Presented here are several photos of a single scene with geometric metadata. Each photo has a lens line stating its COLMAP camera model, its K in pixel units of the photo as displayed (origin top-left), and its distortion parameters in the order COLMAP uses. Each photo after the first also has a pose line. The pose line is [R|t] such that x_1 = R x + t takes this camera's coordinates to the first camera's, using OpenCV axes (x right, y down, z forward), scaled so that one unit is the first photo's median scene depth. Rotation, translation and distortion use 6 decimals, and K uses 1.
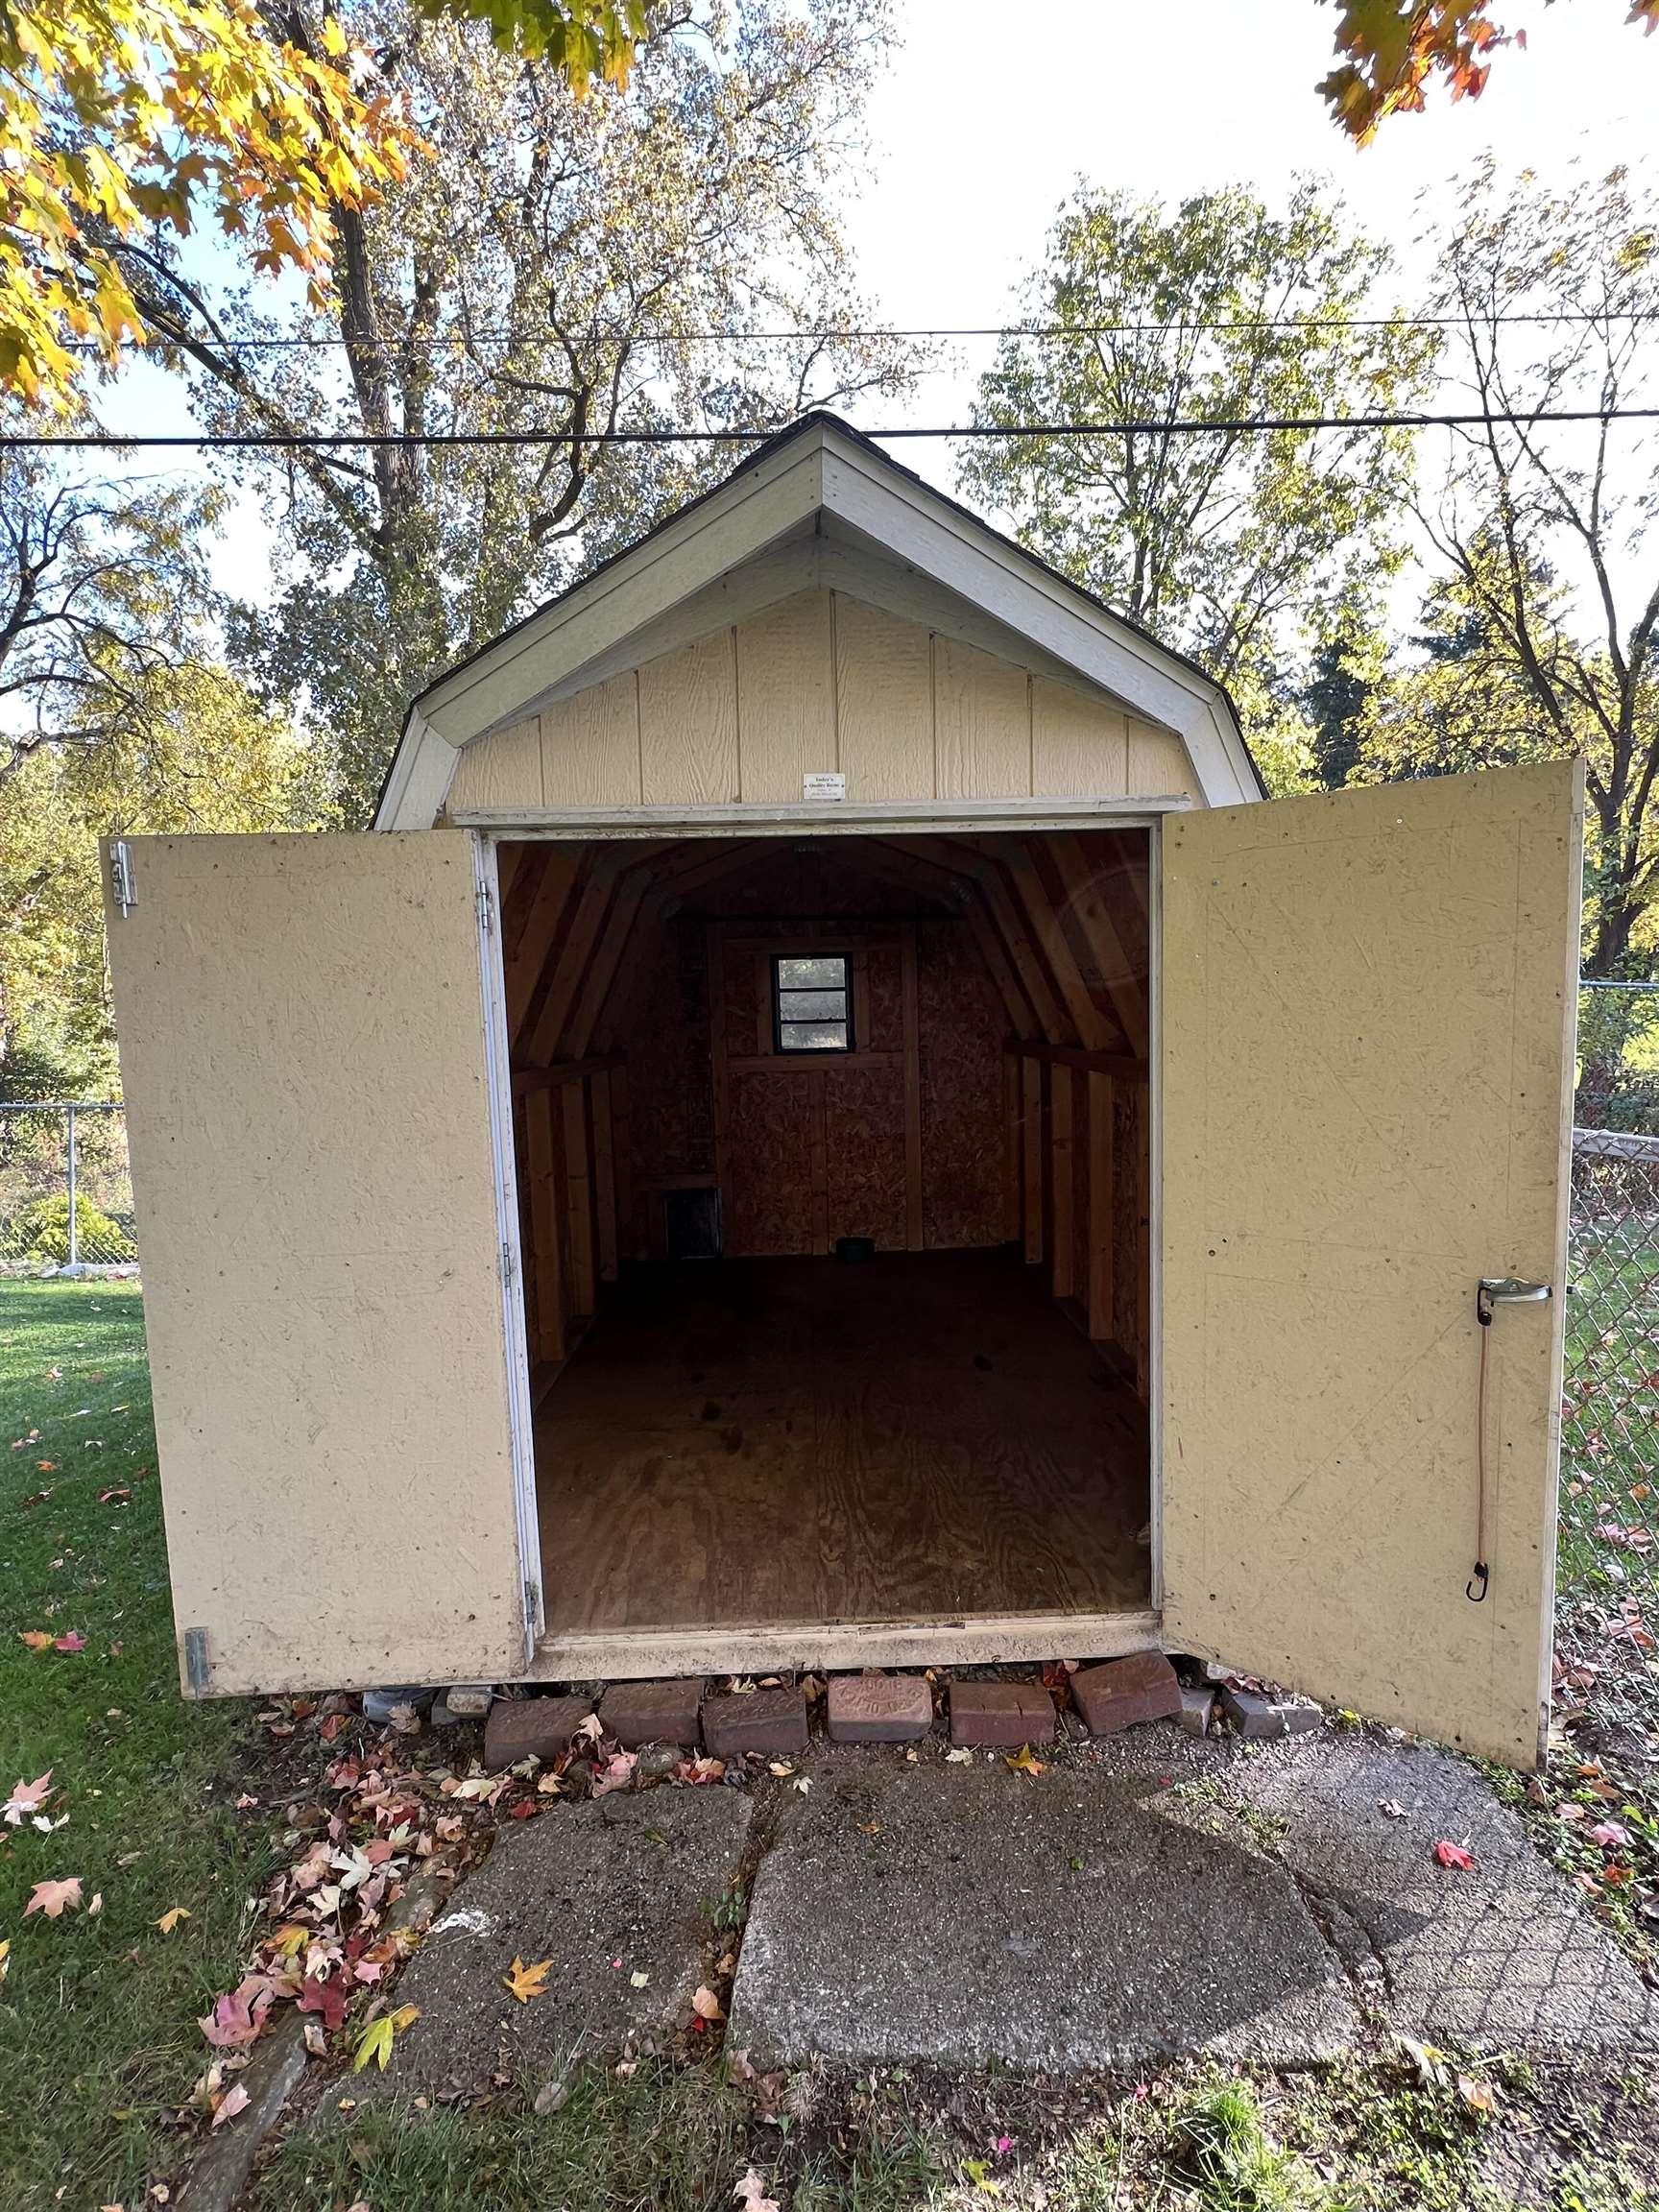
lens RADIAL K [[1036.1, 0, 829.5], [0, 1036.1, 1106.0], [0, 0, 1]] dist [-0.000600, -0.000163]
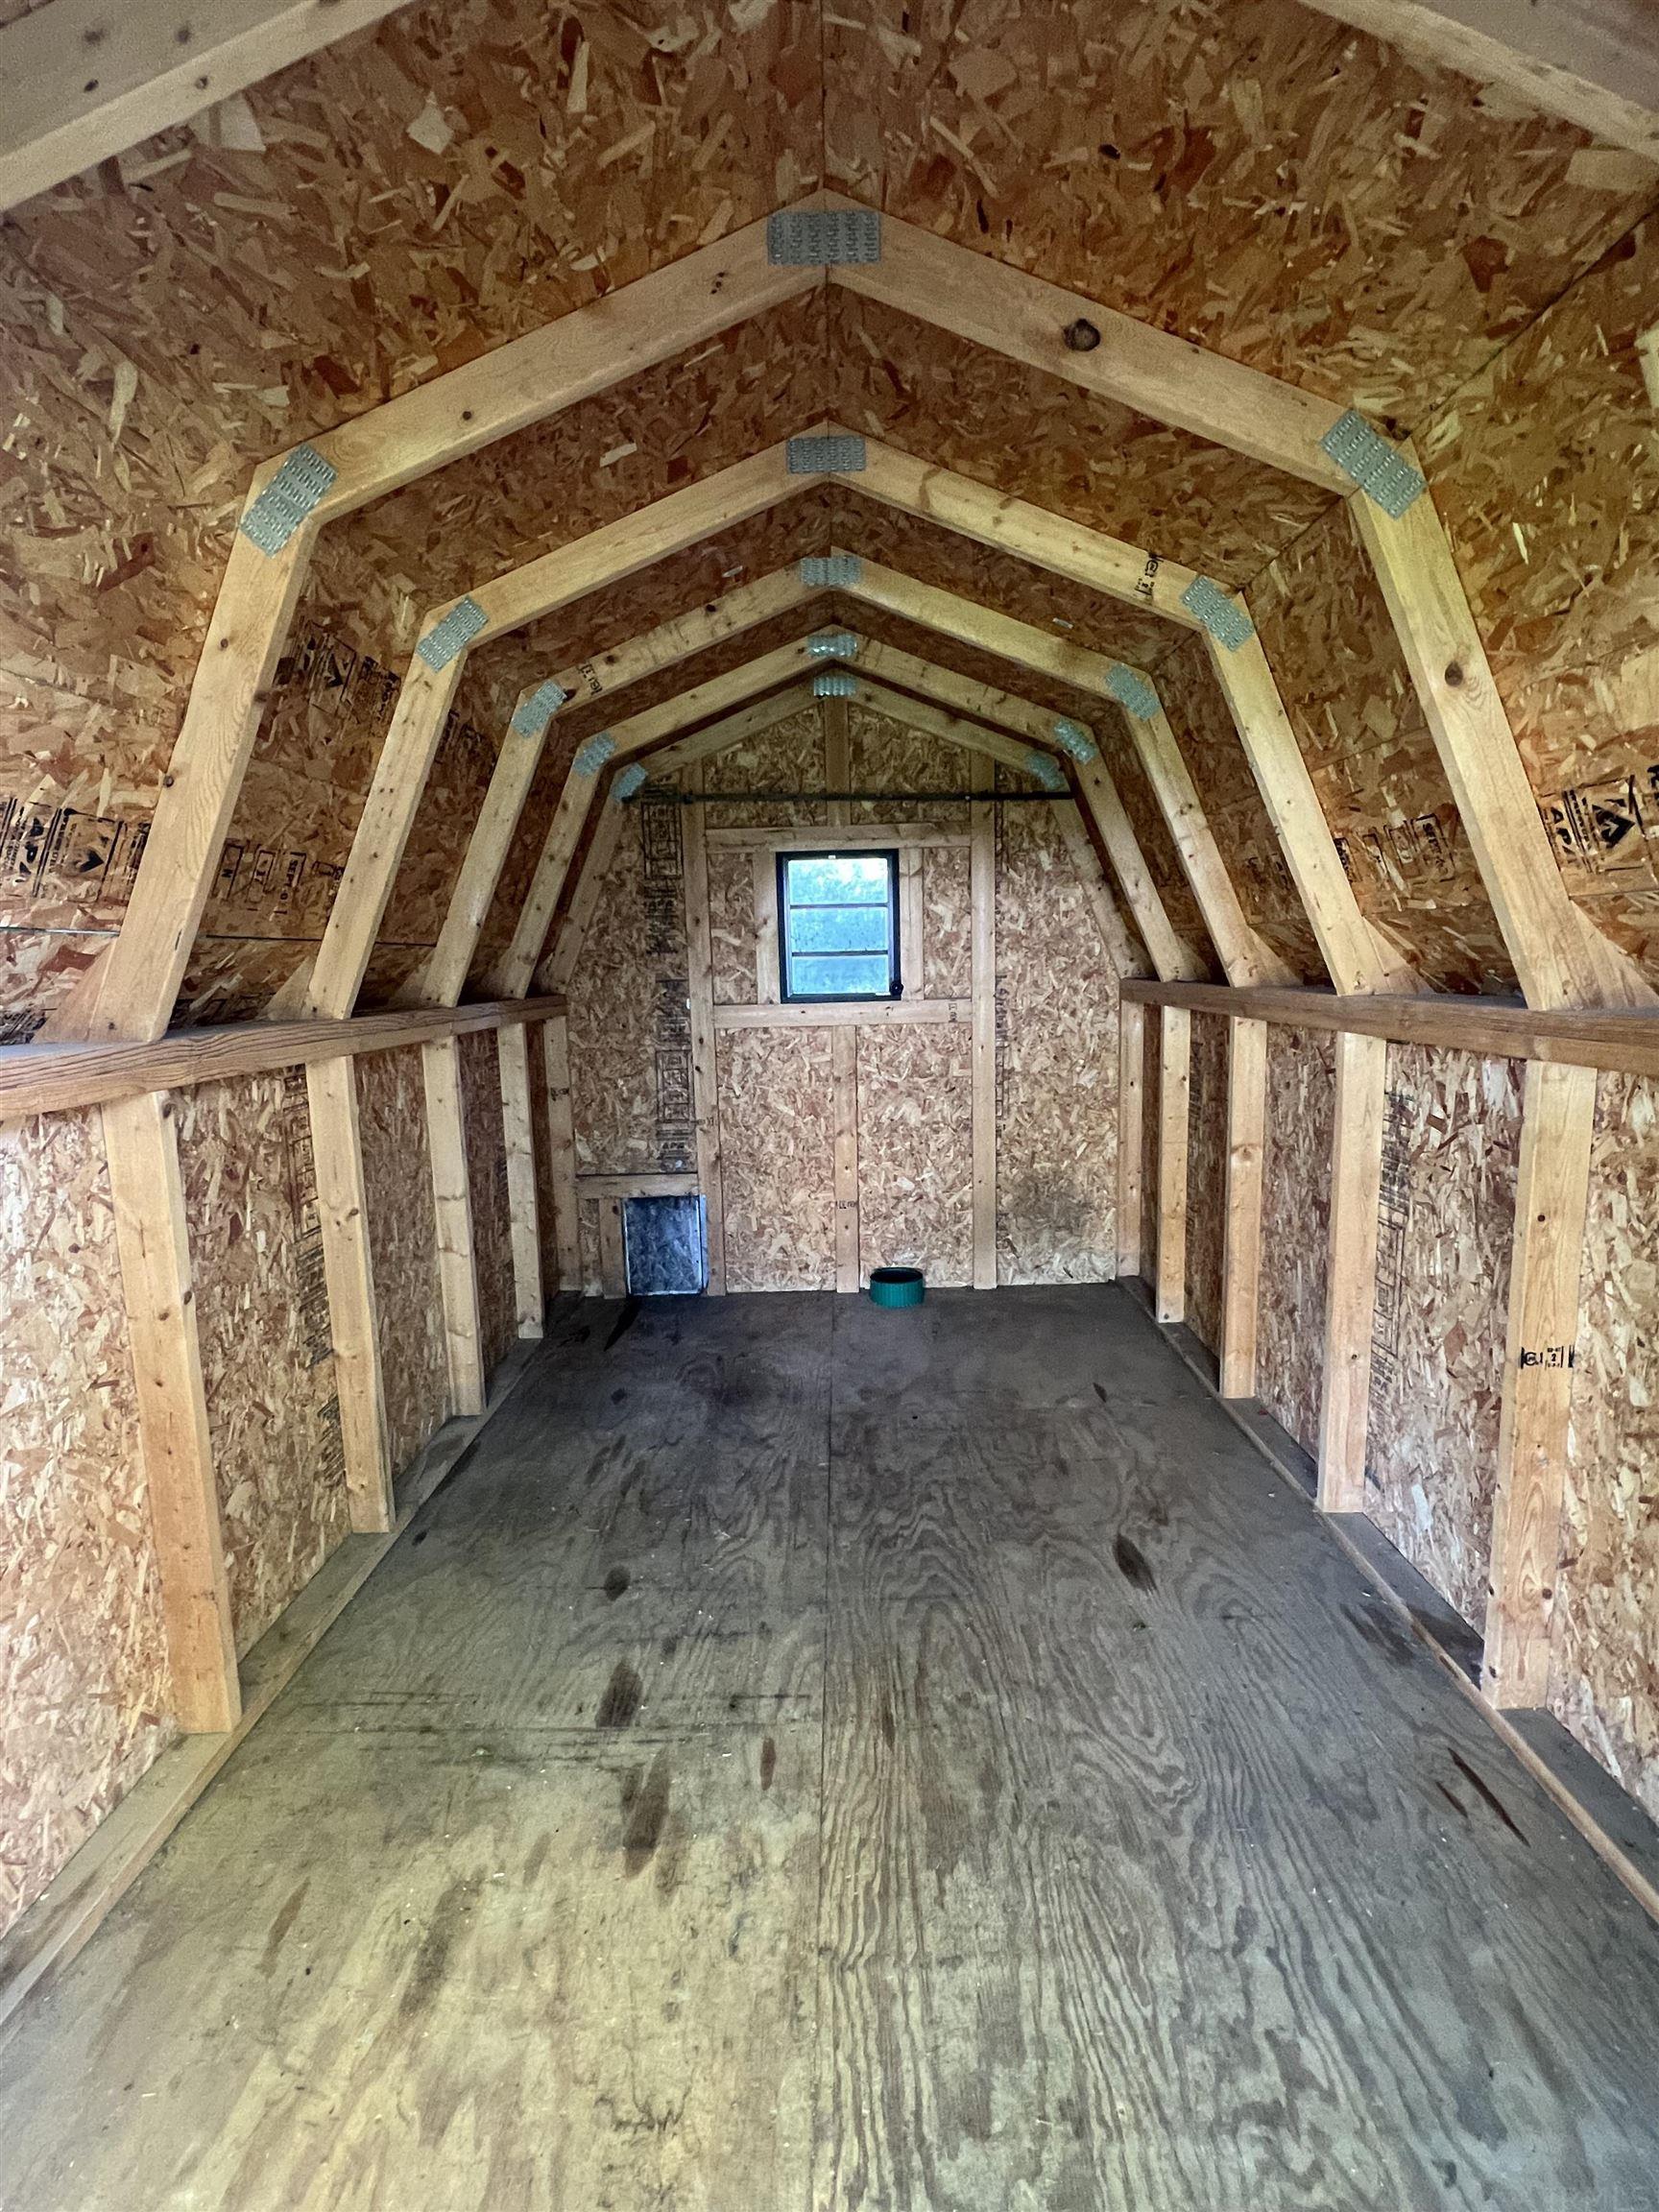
lens RADIAL K [[1036.1, 0, 829.5], [0, 1036.1, 1106.0], [0, 0, 1]] dist [-0.000600, -0.000163]
pose [[0.999350, 0.009692, -0.034733, 0.003405], [-0.008060, 0.998870, 0.046833, -0.019072], [0.035148, -0.046522, 0.998299, 0.455506]]
